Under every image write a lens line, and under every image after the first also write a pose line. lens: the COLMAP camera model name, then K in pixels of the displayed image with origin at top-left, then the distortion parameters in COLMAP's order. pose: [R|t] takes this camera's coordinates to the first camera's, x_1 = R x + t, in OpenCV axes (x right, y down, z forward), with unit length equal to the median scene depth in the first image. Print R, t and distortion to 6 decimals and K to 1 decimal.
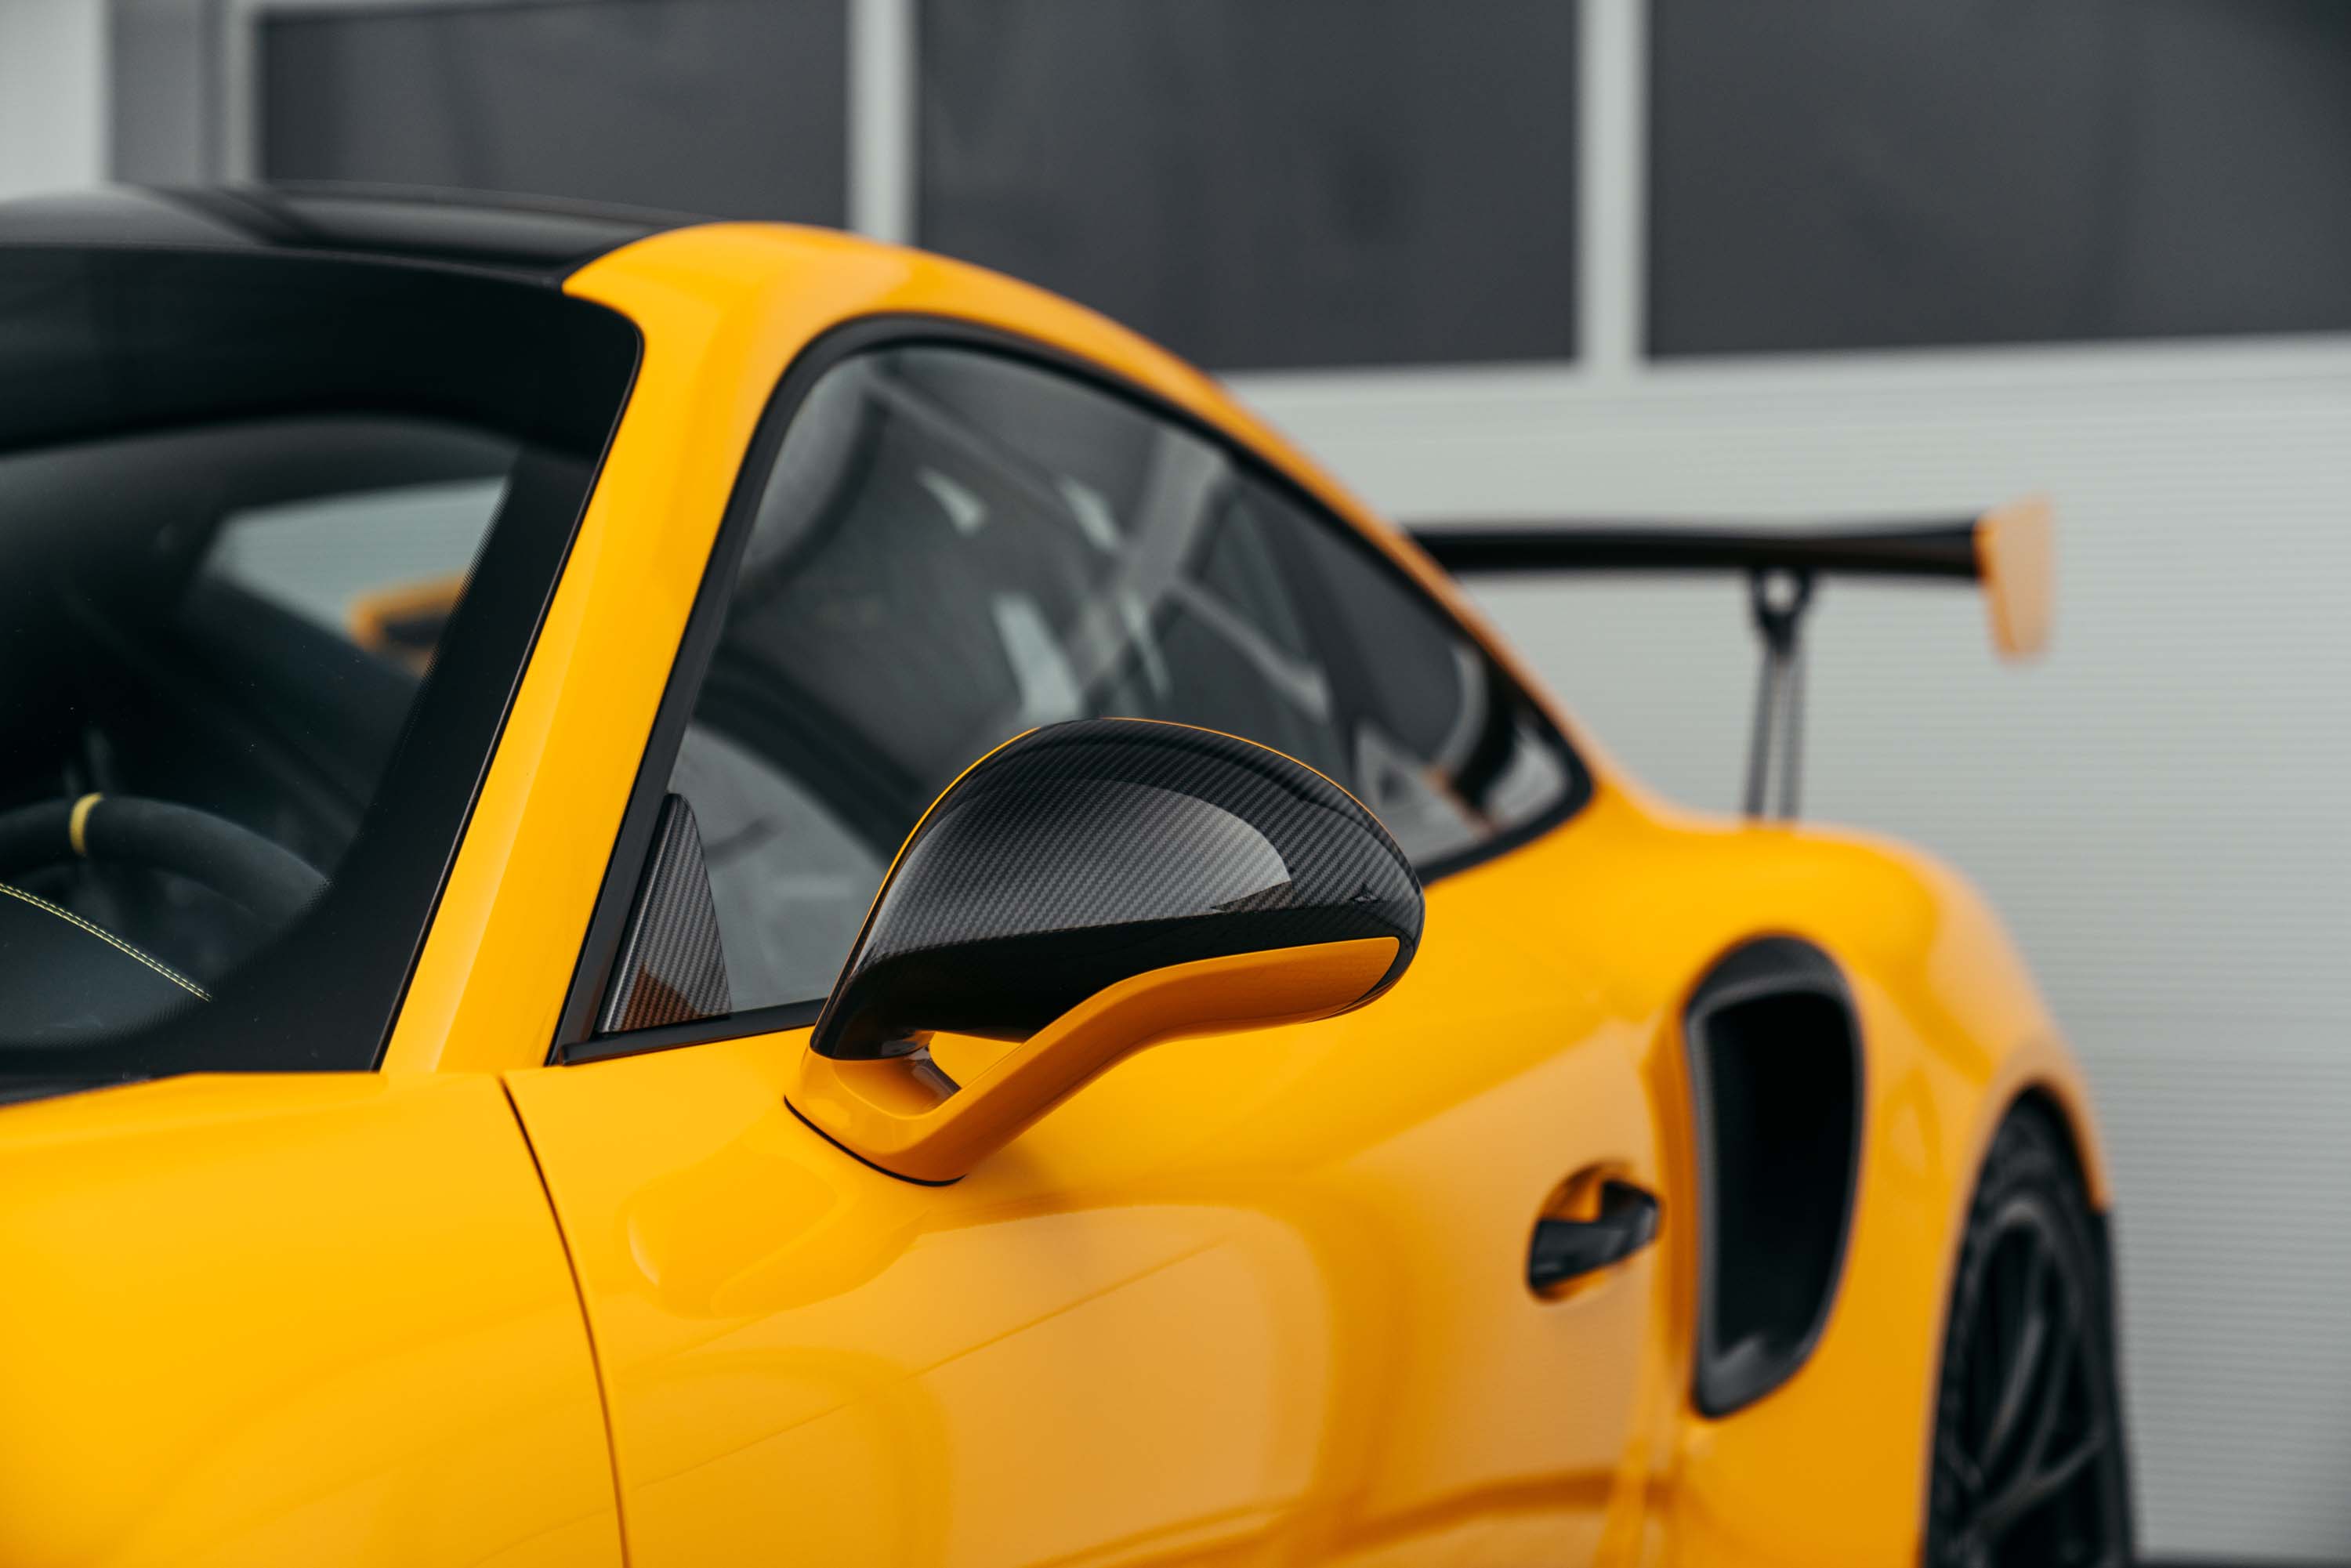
lens RADIAL K [[4954.3, 0, 984.9], [0, 4954.3, 785.4], [0, 0, 1]] dist [-0.021685, 0.101870]
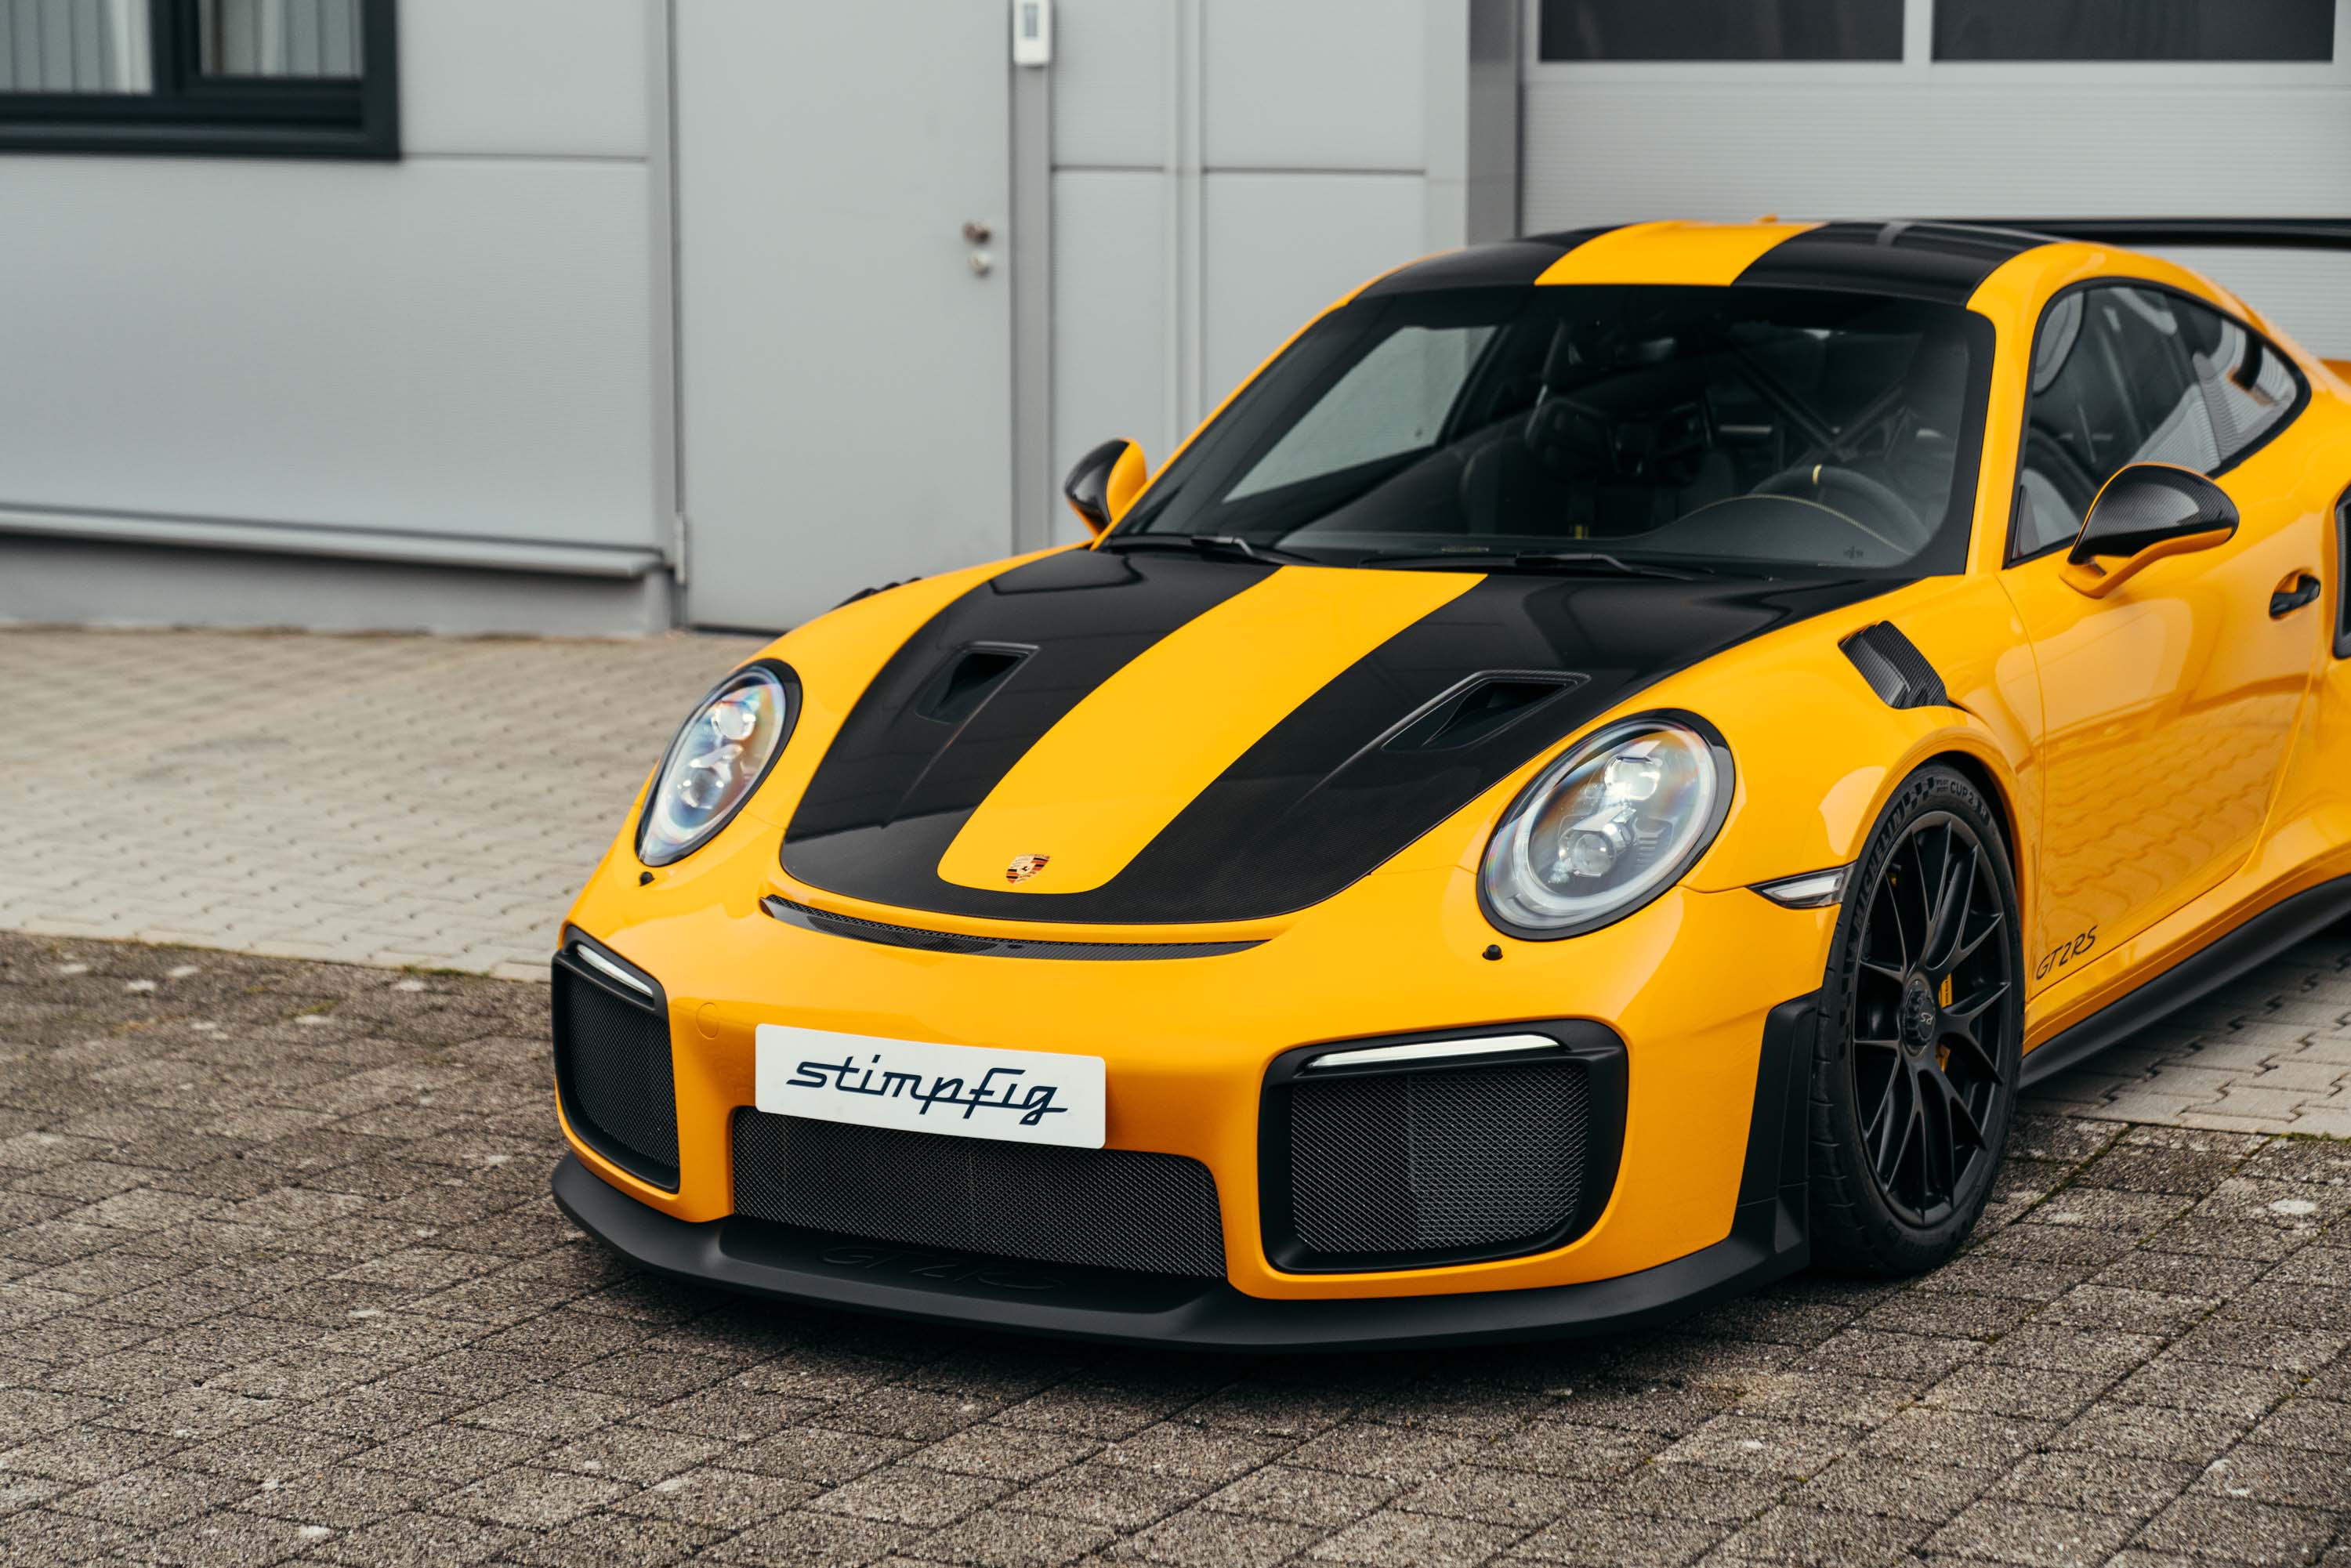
lens RADIAL K [[4598.3, 0, 1112.2], [0, 4598.3, 777.5], [0, 0, 1]] dist [0.099585, -0.293194]
pose [[0.989647, 0.017580, -0.142439, -0.139602], [0.005985, 0.986552, 0.163340, -0.200484], [0.143395, -0.162501, 0.976233, -1.403603]]
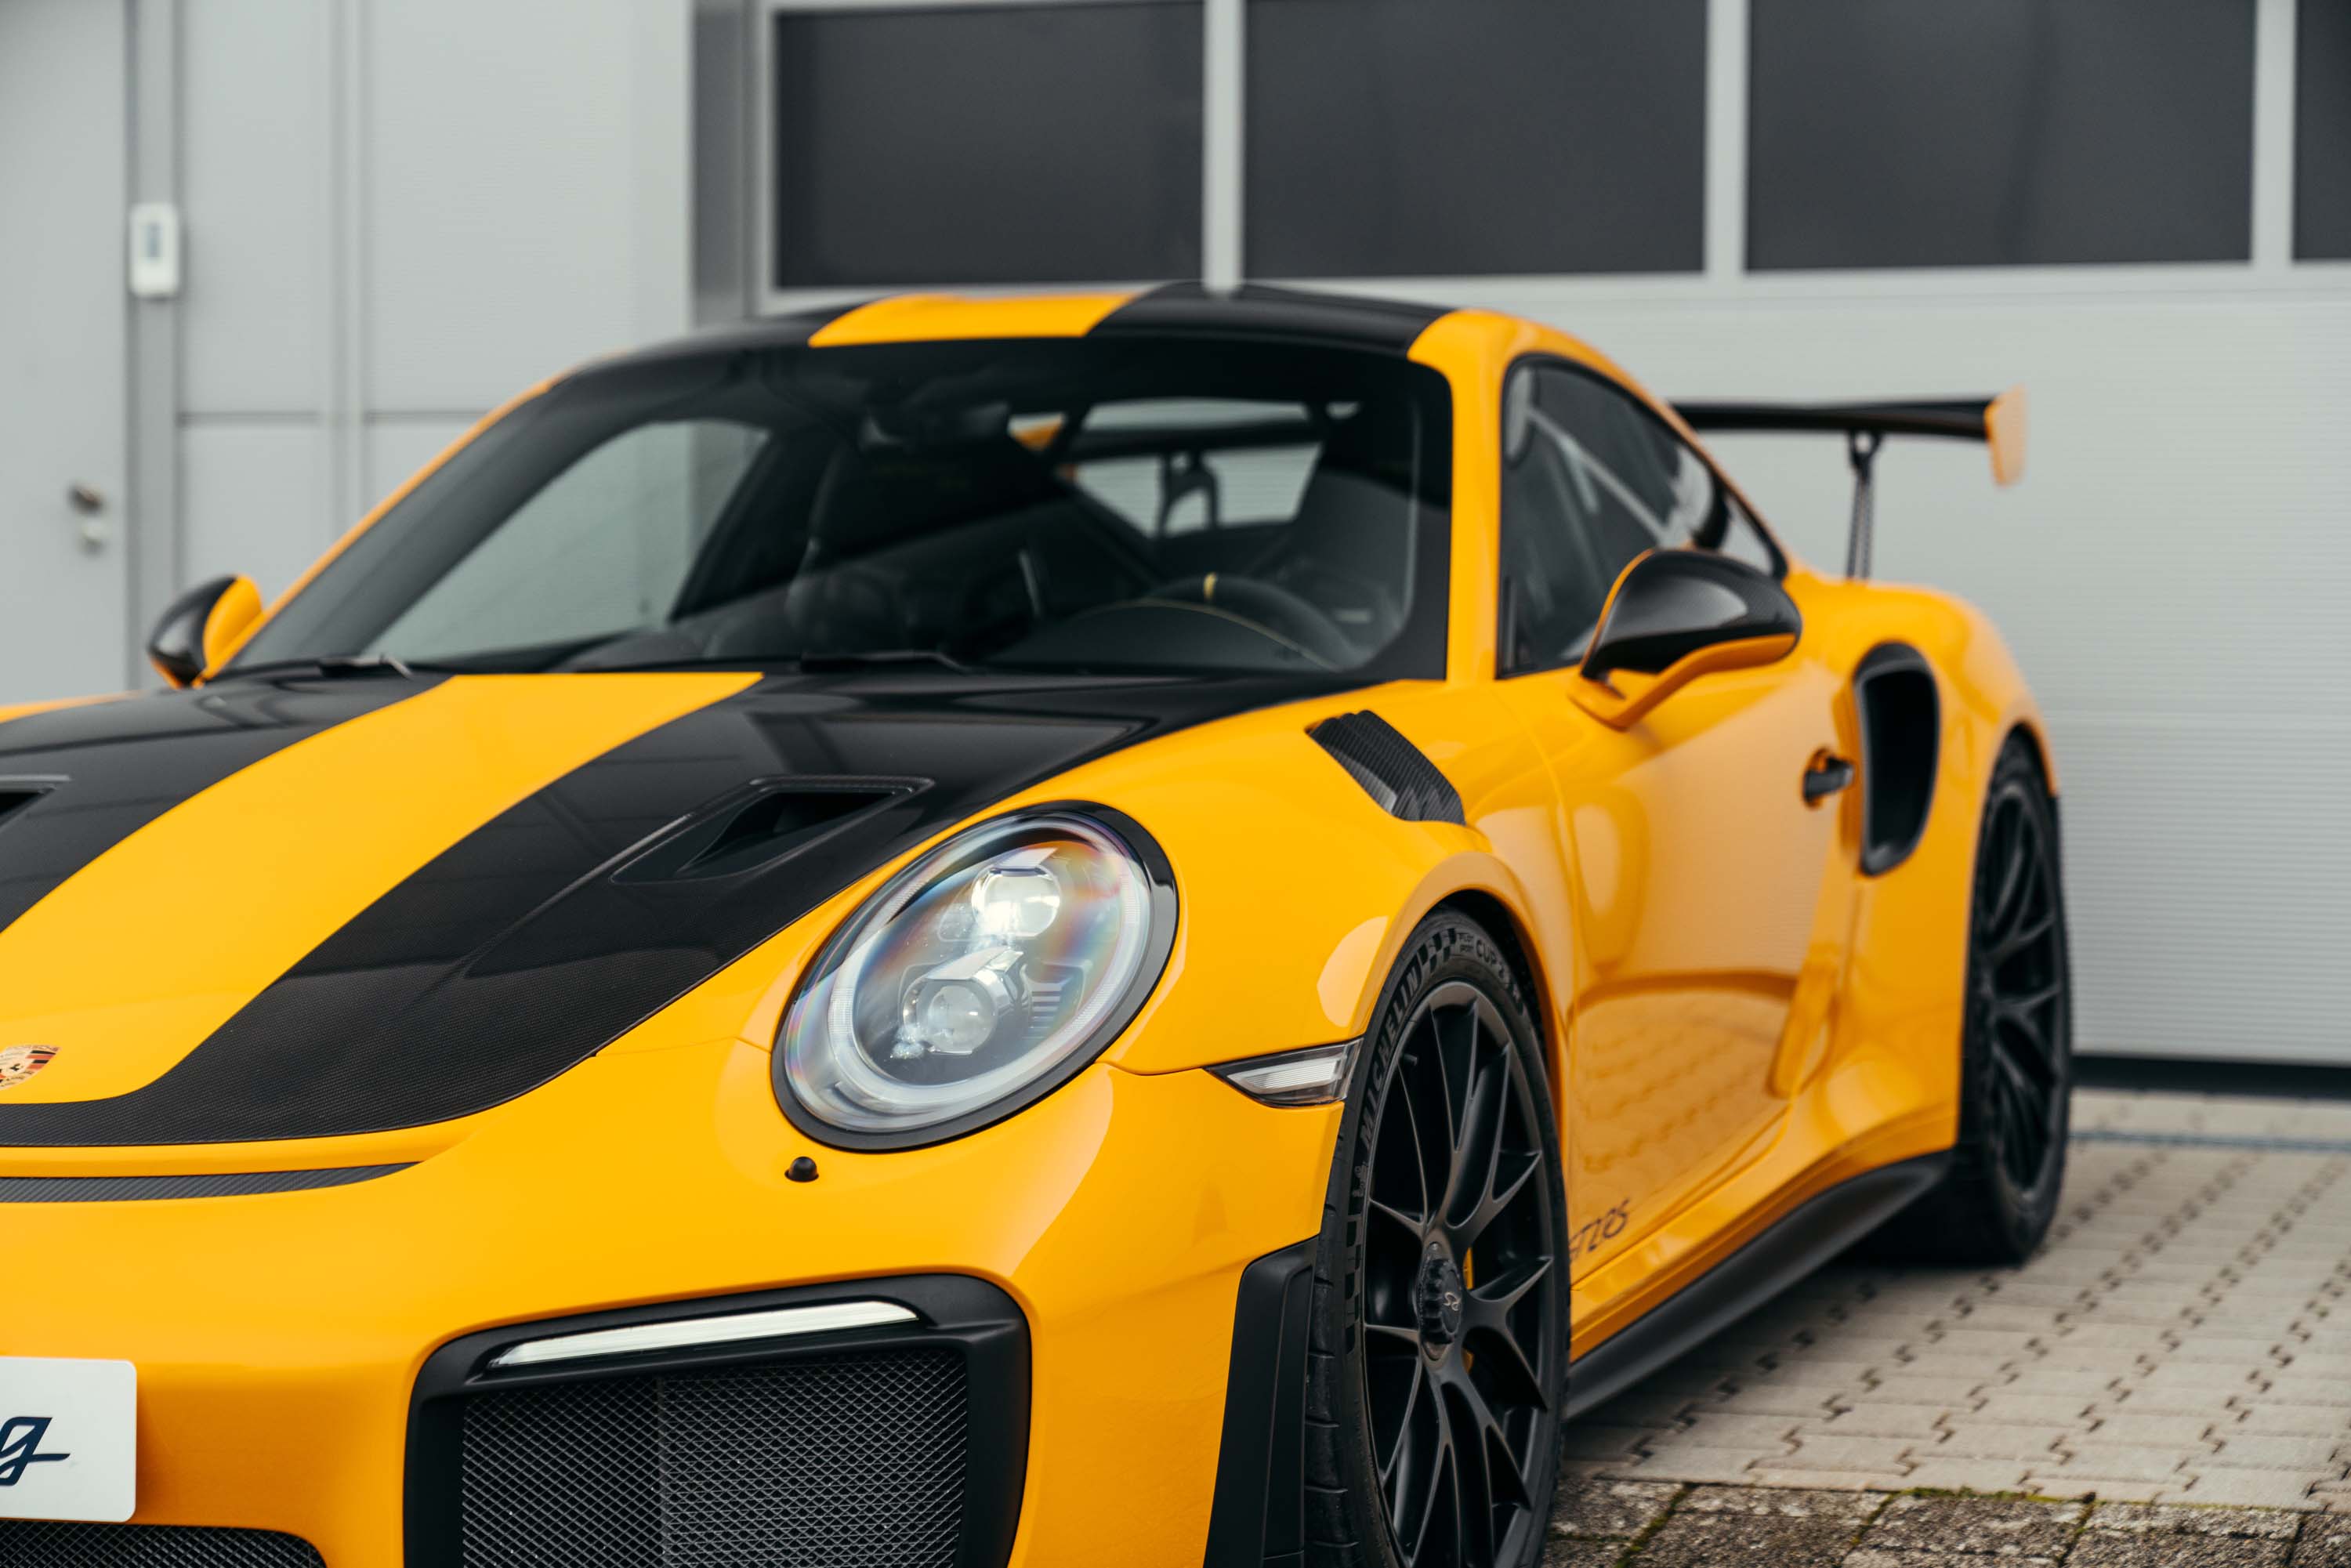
lens RADIAL K [[4598.3, 0, 1112.2], [0, 4598.3, 777.5], [0, 0, 1]] dist [0.099585, -0.293194]
pose [[0.999554, 0.001381, 0.029848, -0.199095], [-0.003011, 0.998502, 0.054628, -0.014488], [-0.029727, -0.054694, 0.998061, -0.793915]]
